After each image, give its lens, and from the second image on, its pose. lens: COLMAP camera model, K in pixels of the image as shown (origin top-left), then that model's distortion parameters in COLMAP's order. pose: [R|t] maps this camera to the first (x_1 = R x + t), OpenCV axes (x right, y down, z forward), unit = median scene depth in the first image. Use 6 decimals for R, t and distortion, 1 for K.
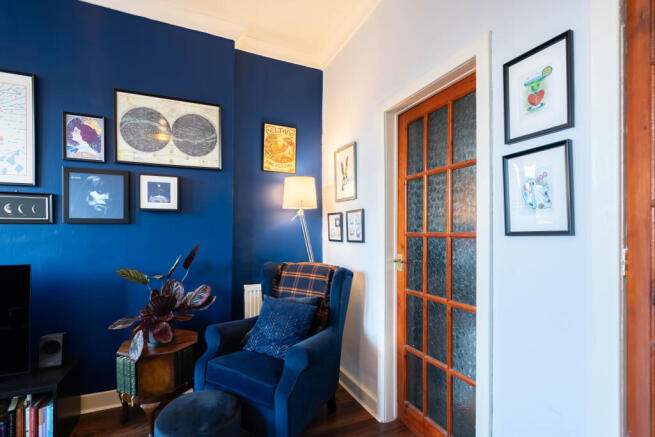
lens RADIAL K [[303.4, 0, 328.1], [0, 303.4, 230.2], [0, 0, 1]] dist [-0.000467, 0.000305]
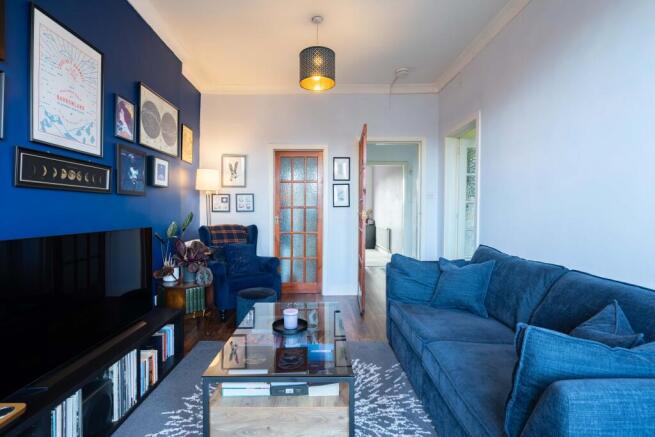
lens RADIAL K [[299.6, 0, 330.6], [0, 299.6, 215.9], [0, 0, 1]] dist [0.000010, 0.000035]
pose [[0.365855, -0.015888, 0.930536, -1.511369], [-0.006653, 0.999784, 0.019686, 0.029585], [-0.930648, -0.013393, 0.365670, -0.126680]]
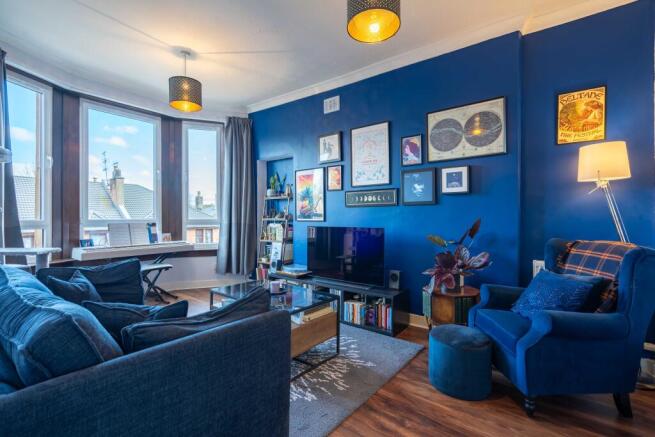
lens RADIAL K [[299.6, 0, 330.6], [0, 299.6, 215.9], [0, 0, 1]] dist [0.000010, 0.000035]
pose [[0.486299, -0.007875, -0.873757, 0.333044], [0.005452, 0.999967, -0.005977, 0.039793], [0.873776, -0.001857, 0.486326, -0.114961]]
